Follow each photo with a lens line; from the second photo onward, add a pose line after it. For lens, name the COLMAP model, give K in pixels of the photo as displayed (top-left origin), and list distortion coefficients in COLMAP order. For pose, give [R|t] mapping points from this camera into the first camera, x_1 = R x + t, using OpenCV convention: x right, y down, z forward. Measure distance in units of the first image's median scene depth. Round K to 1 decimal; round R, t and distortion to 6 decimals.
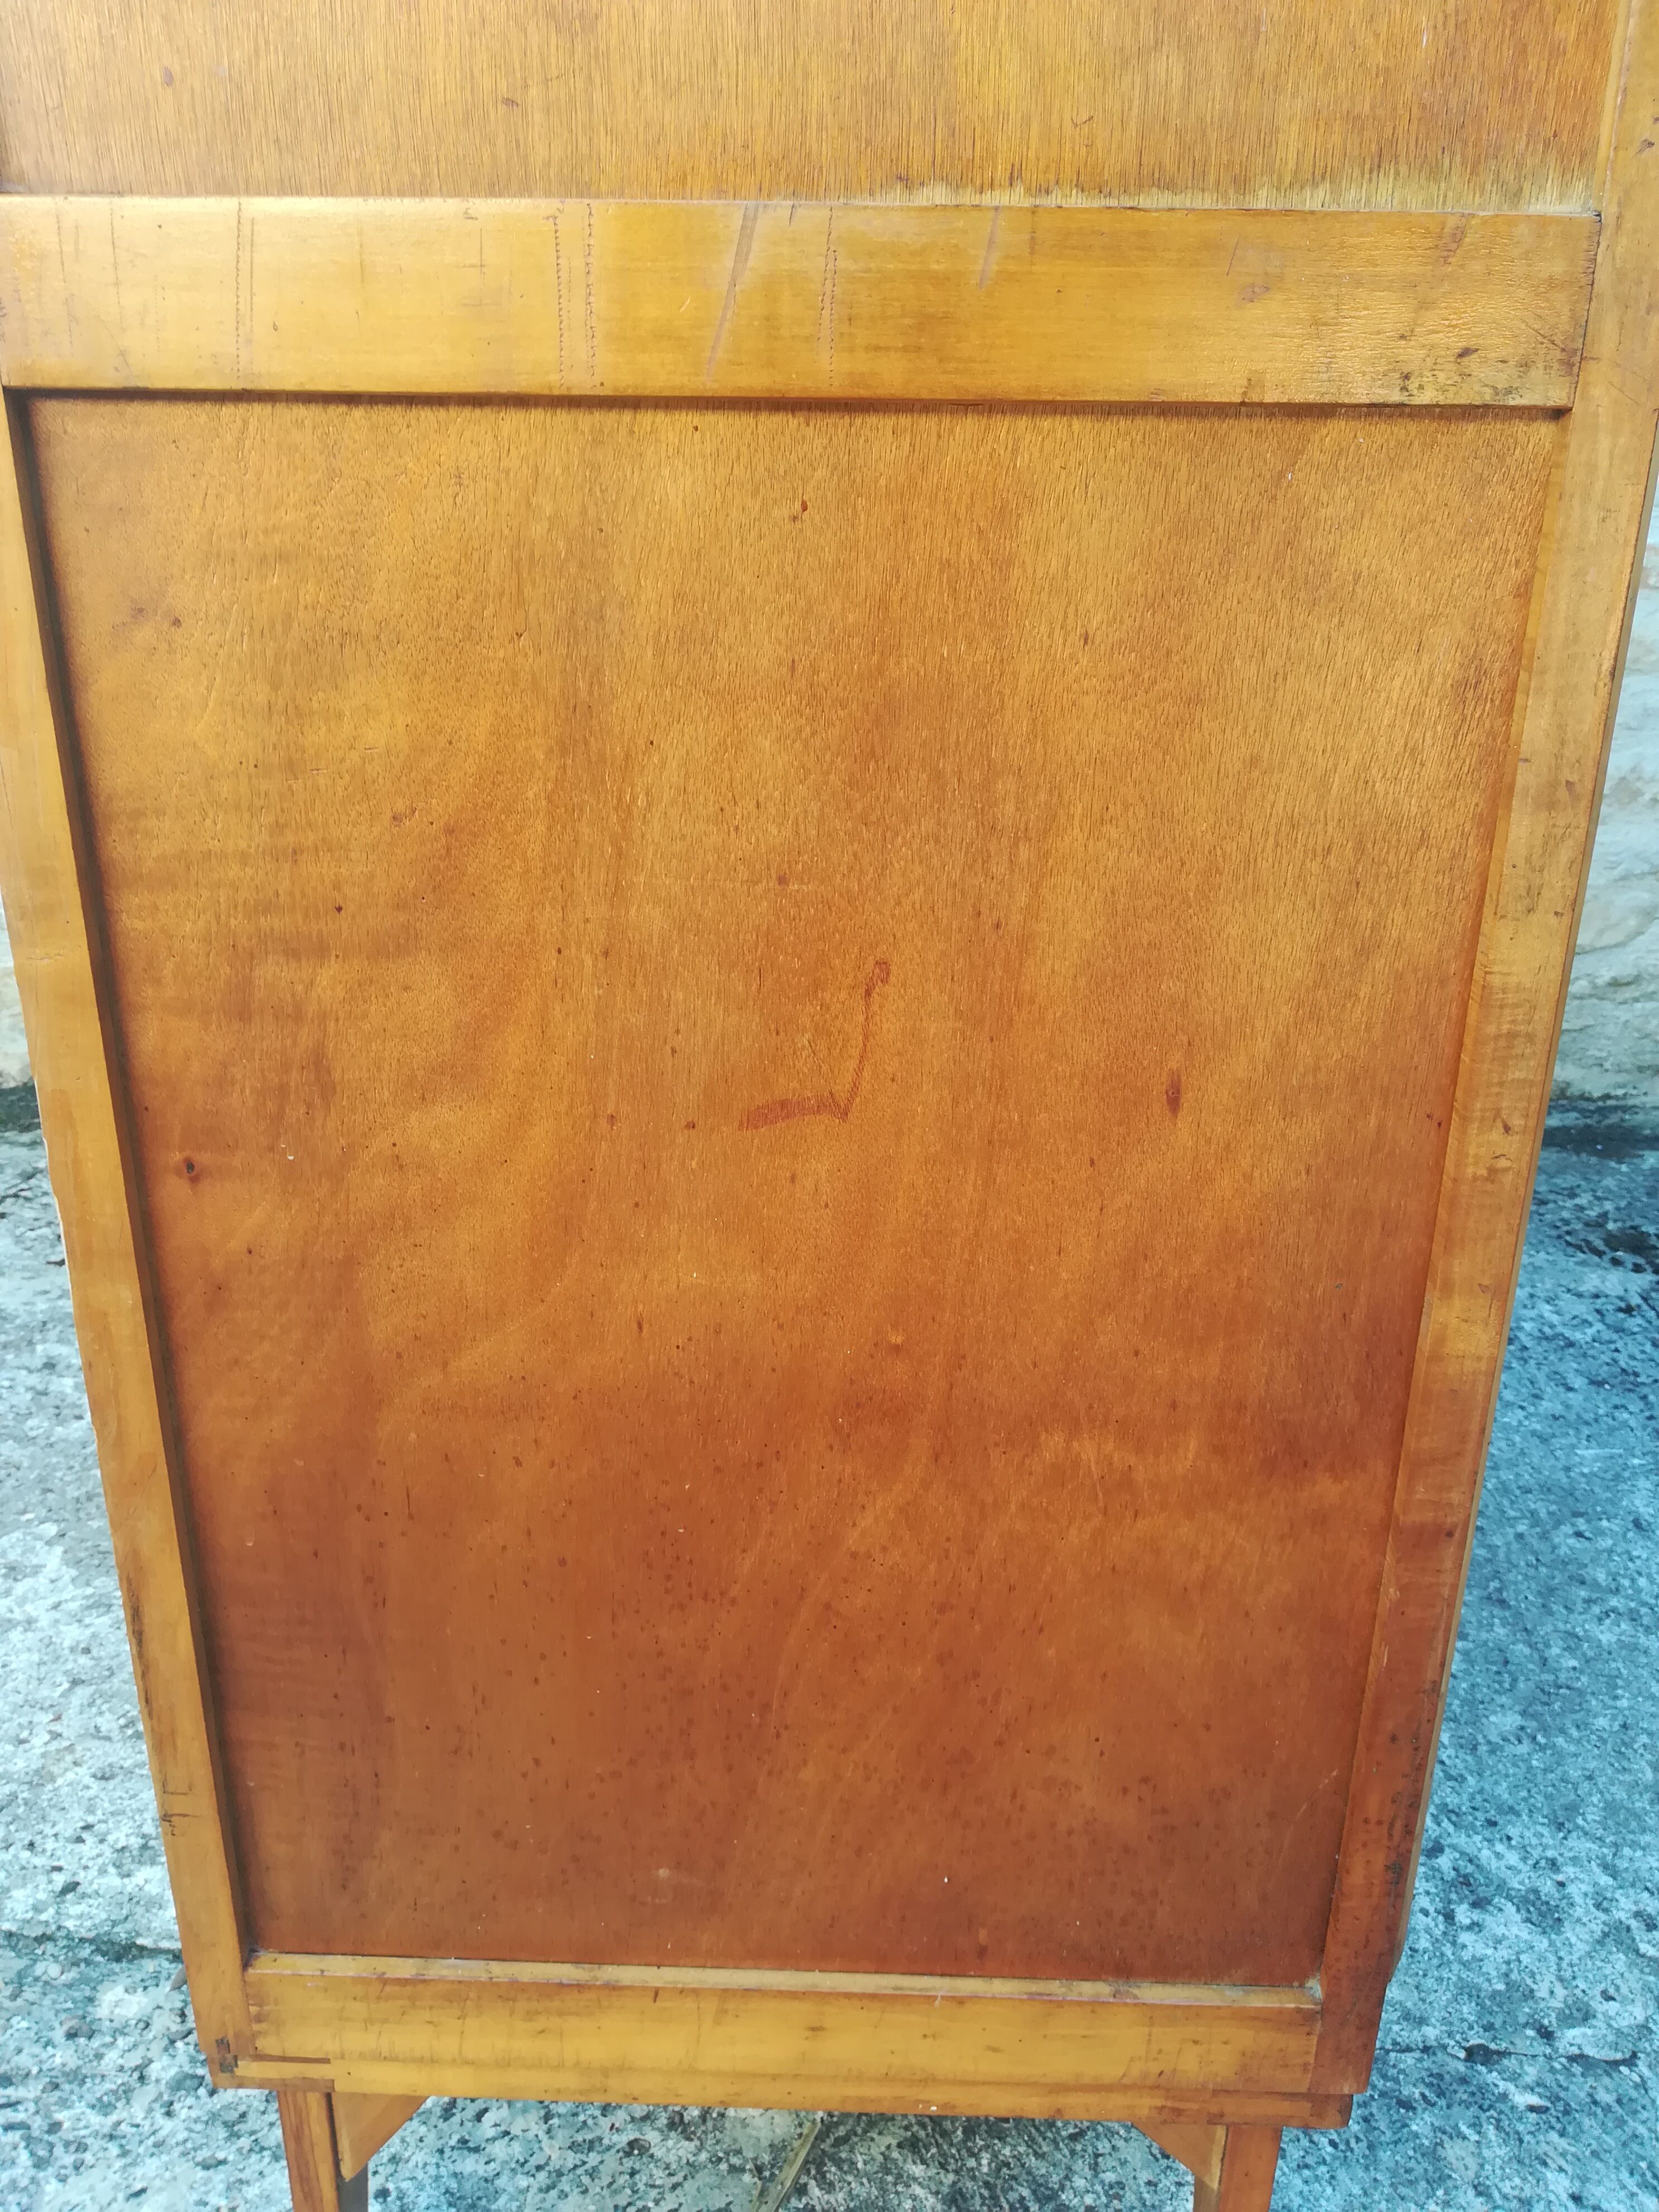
lens RADIAL K [[1738.2, 0, 812.7], [0, 1738.2, 1108.9], [0, 0, 1]] dist [0.051111, -0.082830]
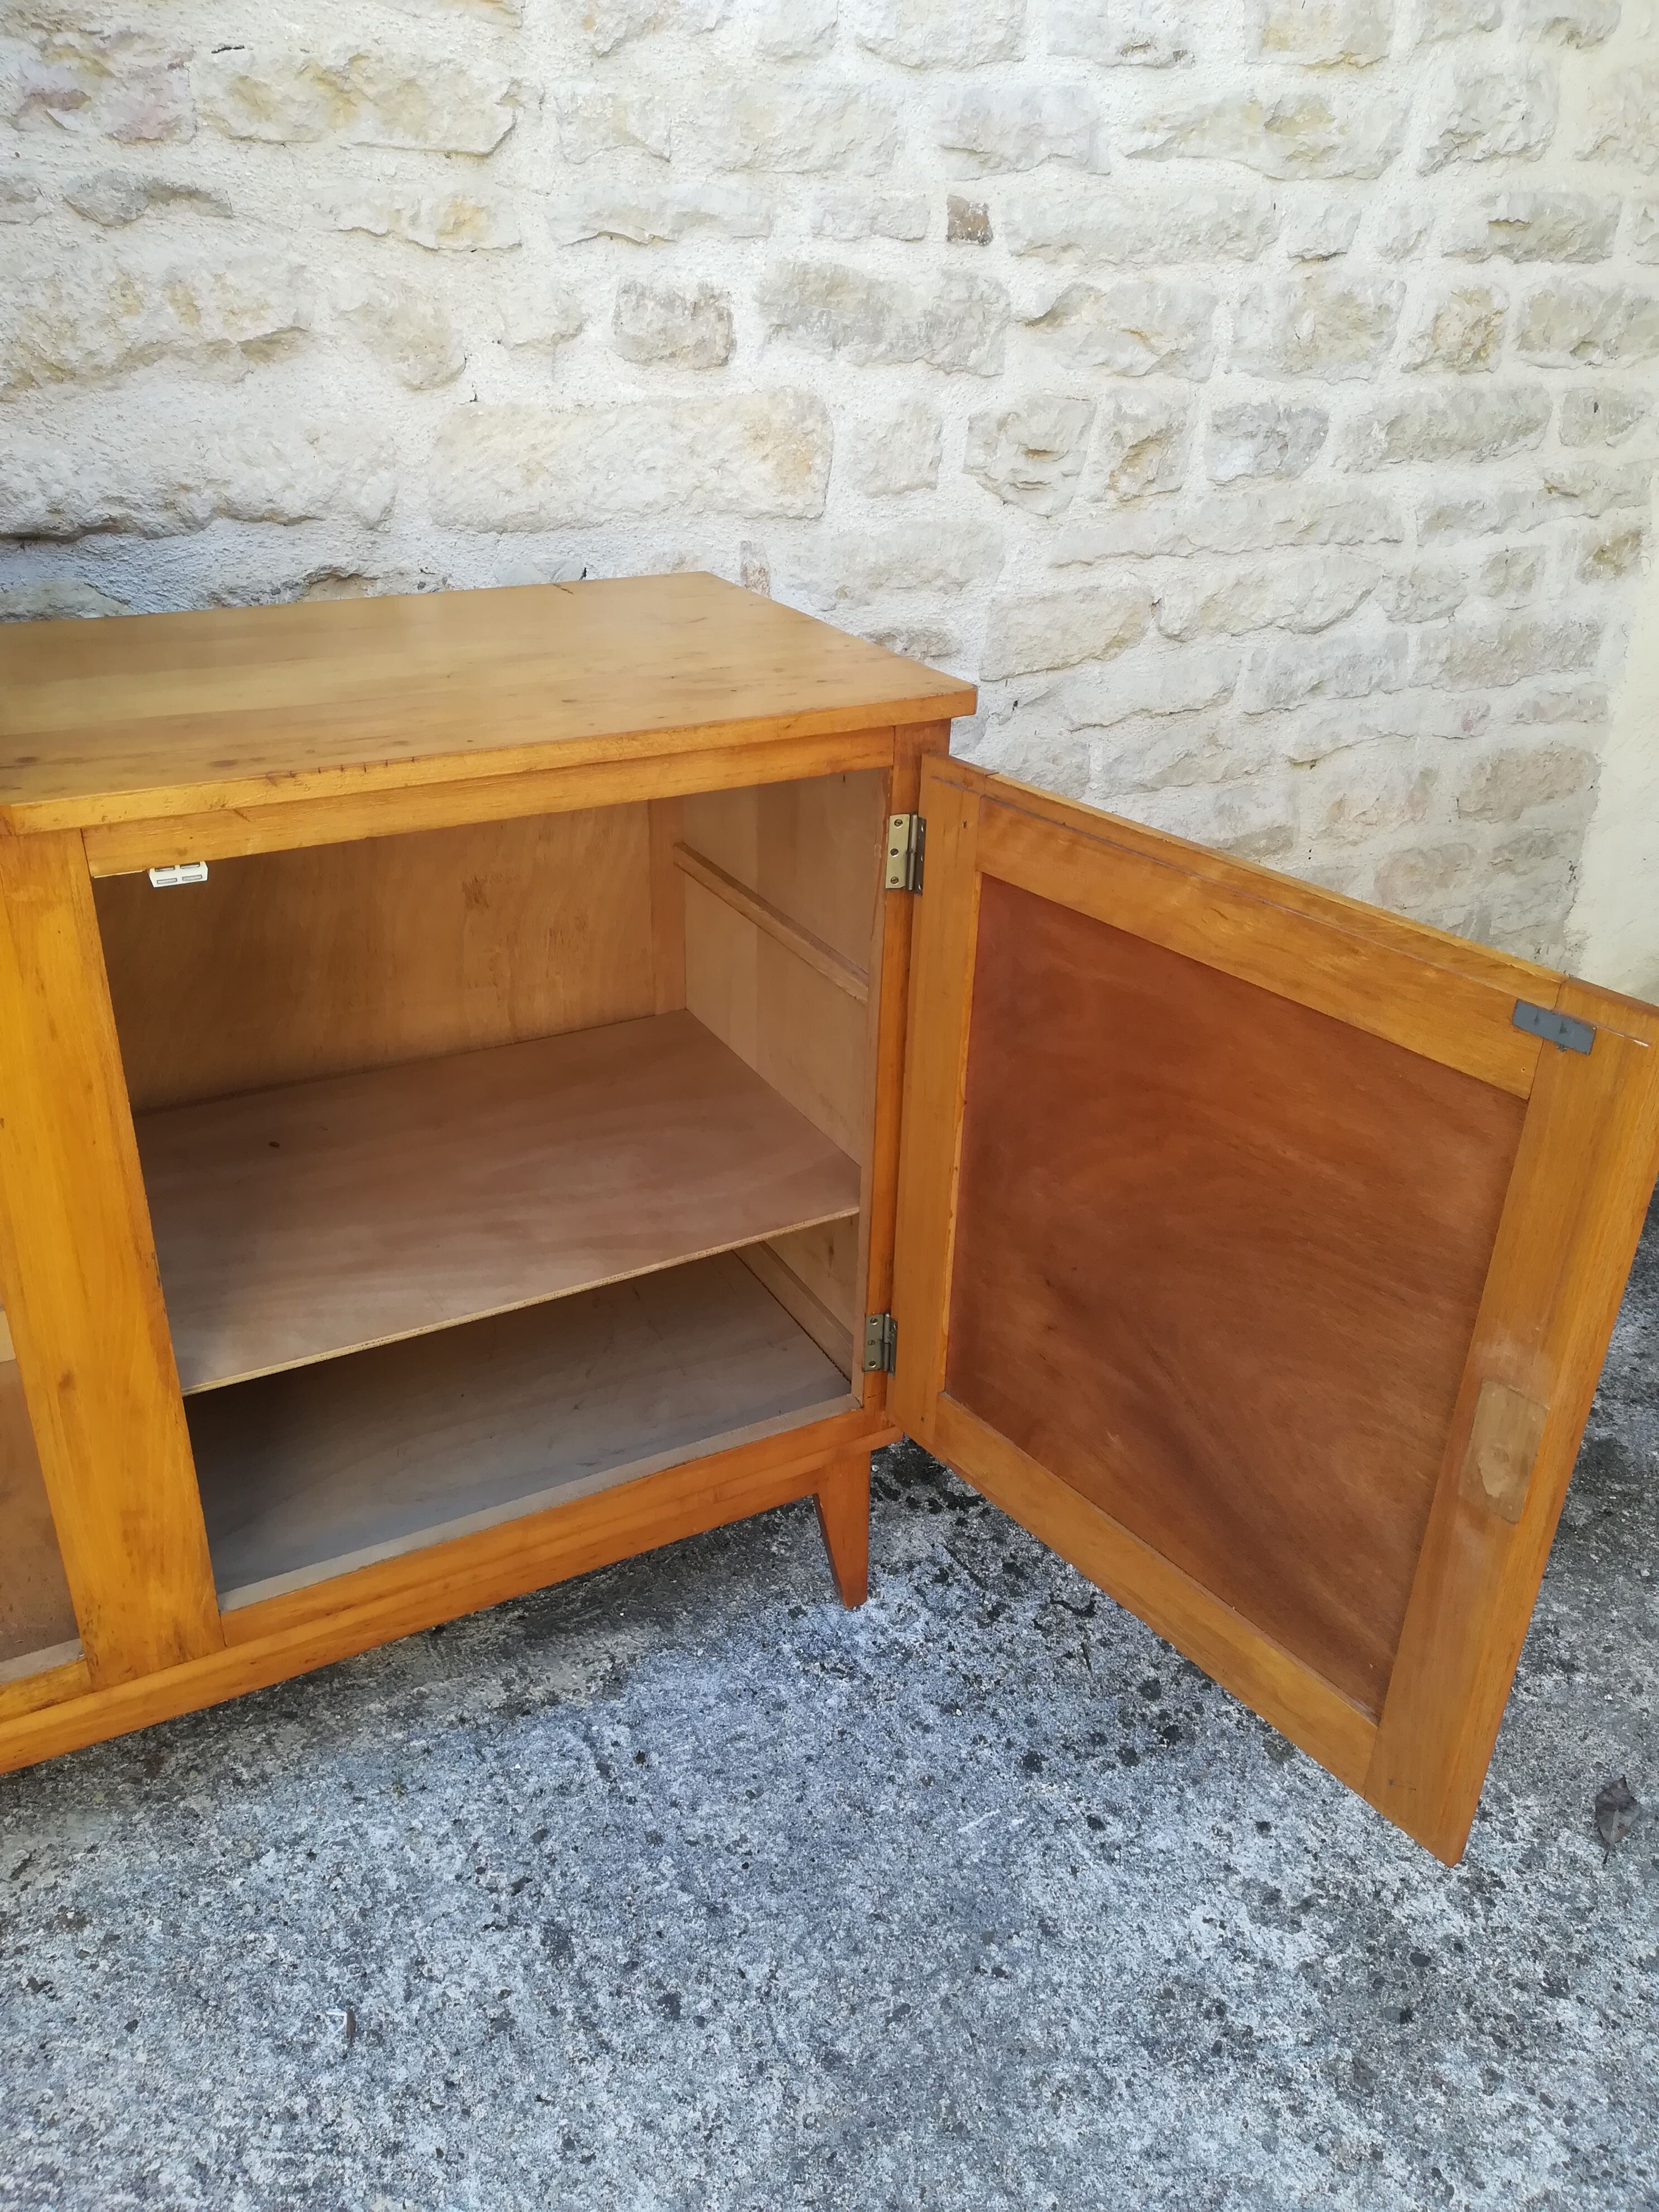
lens RADIAL K [[1725.9, 0, 816.1], [0, 1725.9, 1113.9], [0, 0, 1]] dist [0.055003, -0.082476]
pose [[0.864971, -0.218706, 0.451655, 0.036861], [0.174832, 0.974979, 0.137294, -0.342302], [-0.470381, -0.039792, 0.881566, 0.249208]]
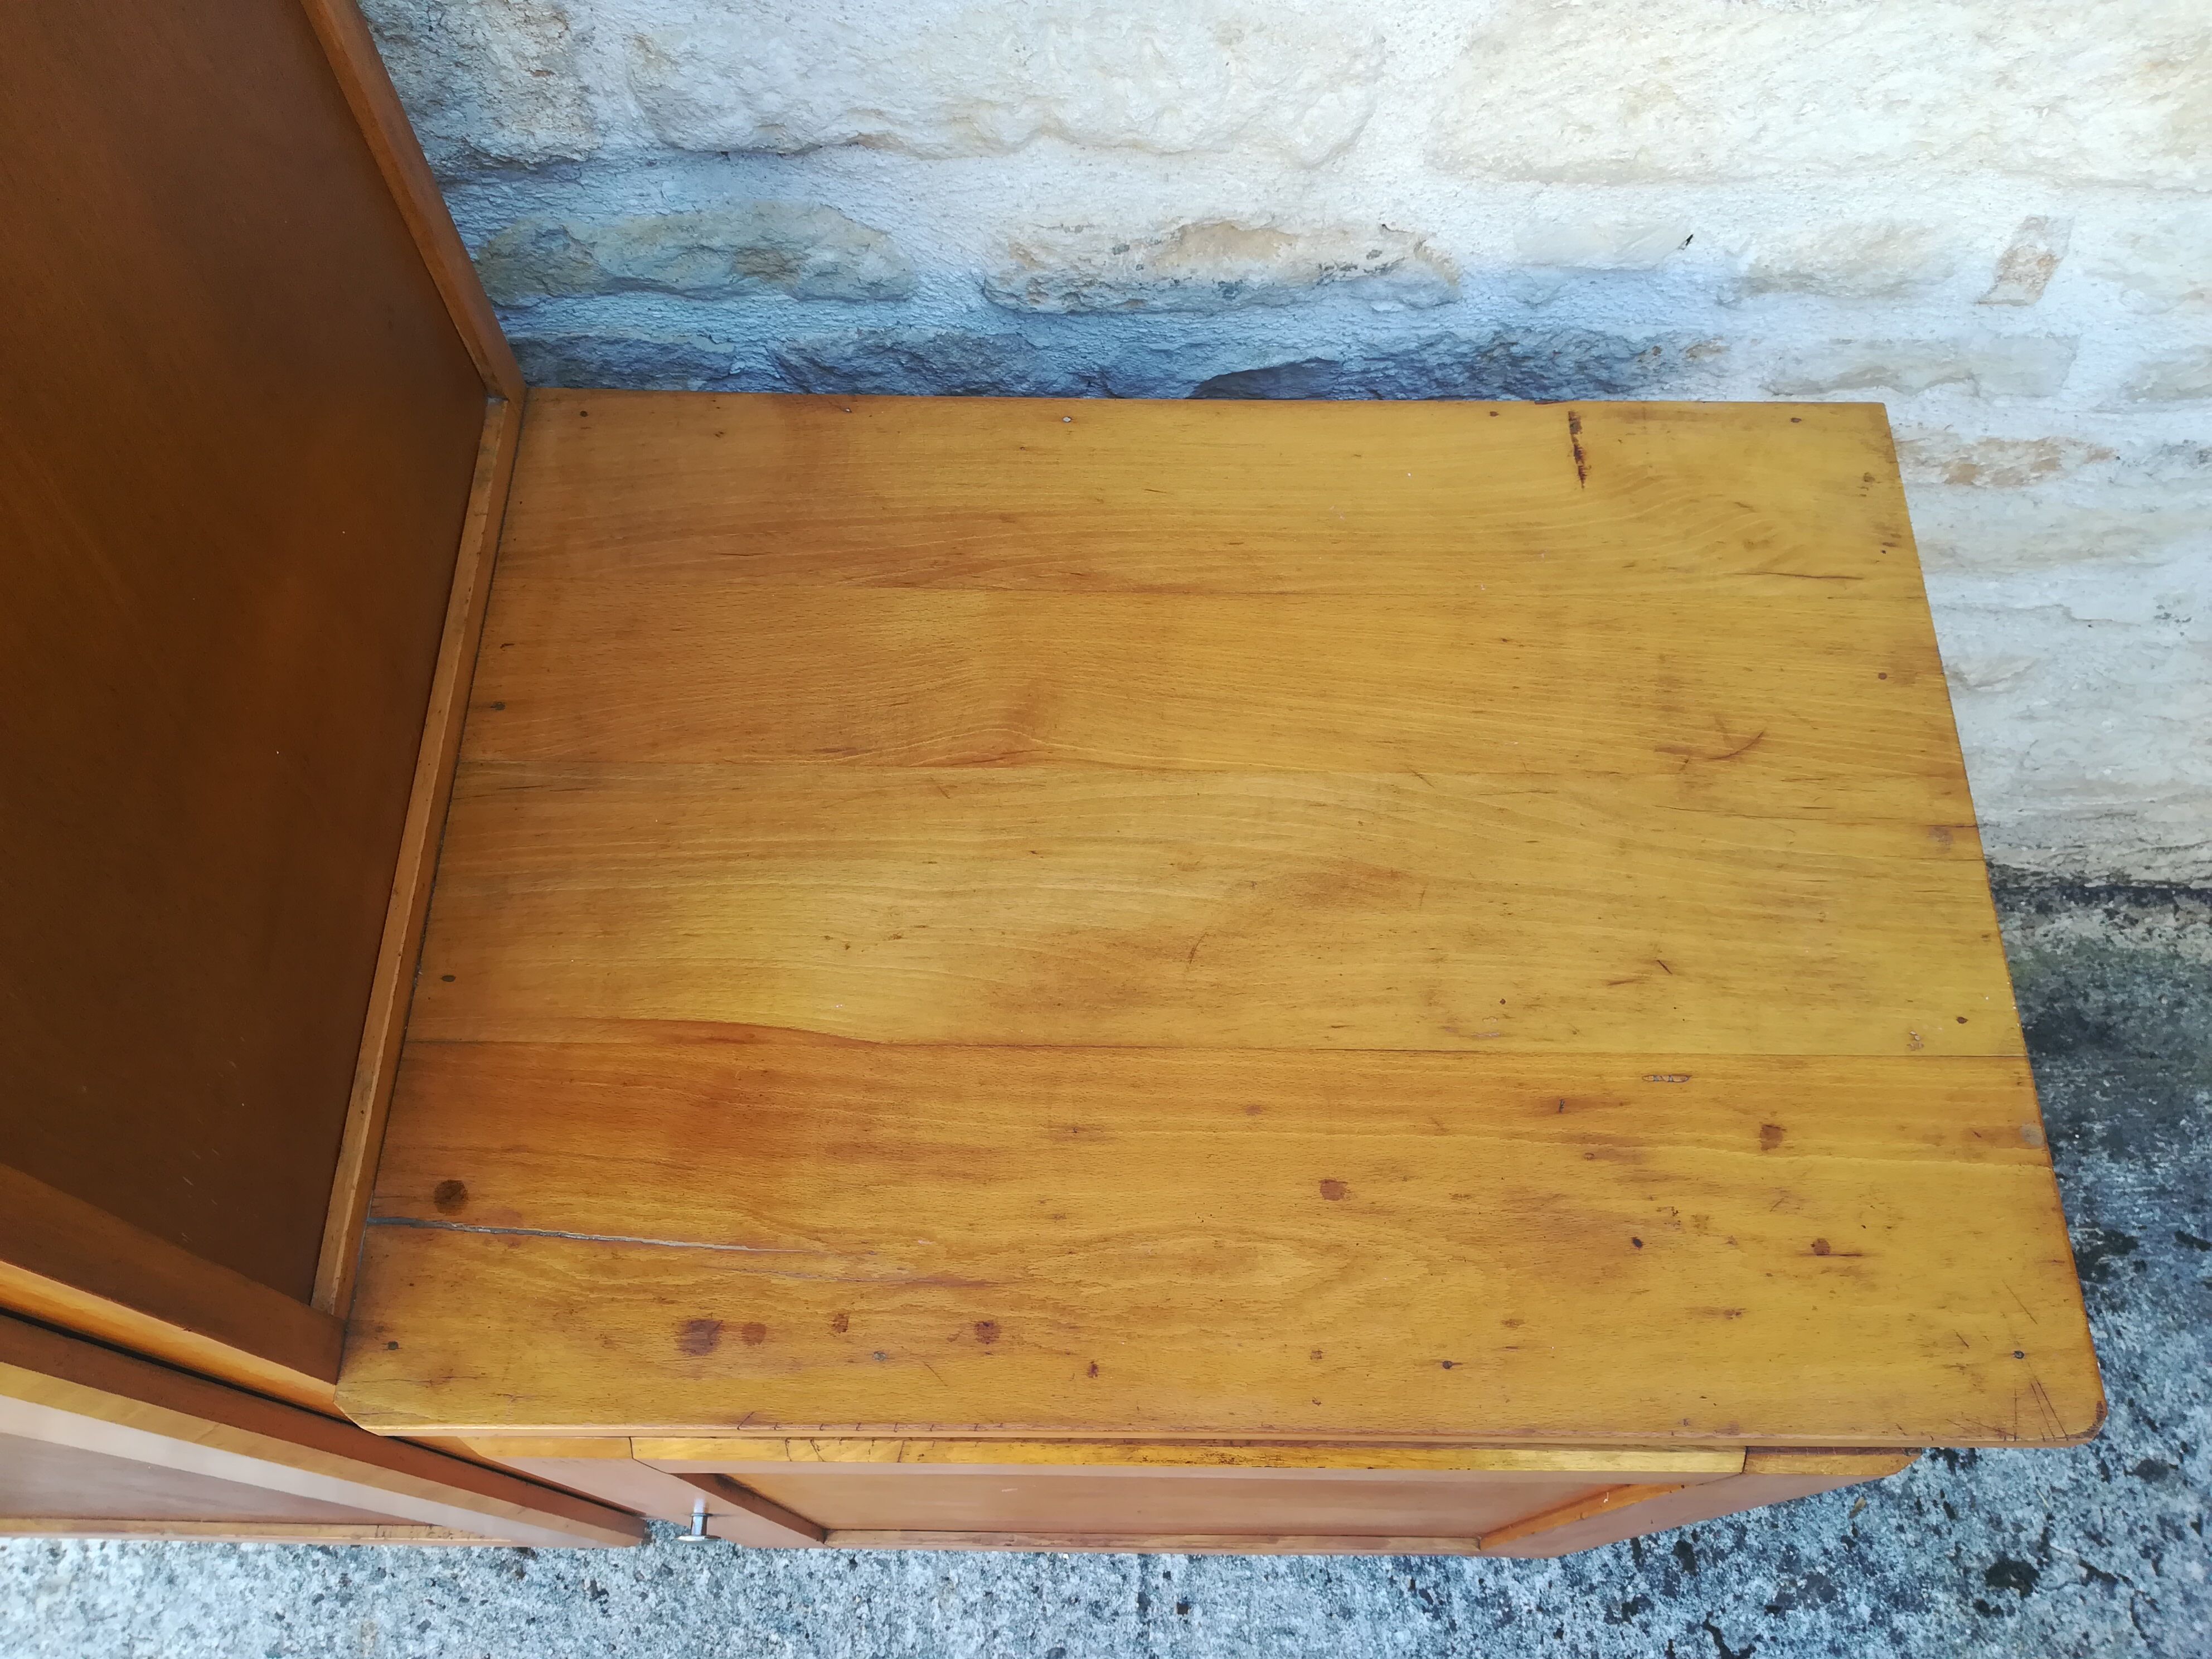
lens RADIAL K [[1732.1, 0, 1104.3], [0, 1732.1, 859.8], [0, 0, 1]] dist [0.049904, -0.075129]
pose [[0.999695, -0.022615, 0.009973, 0.286095], [0.010063, 0.740983, 0.671449, -0.825998], [-0.022575, -0.671143, 0.740984, 0.750953]]
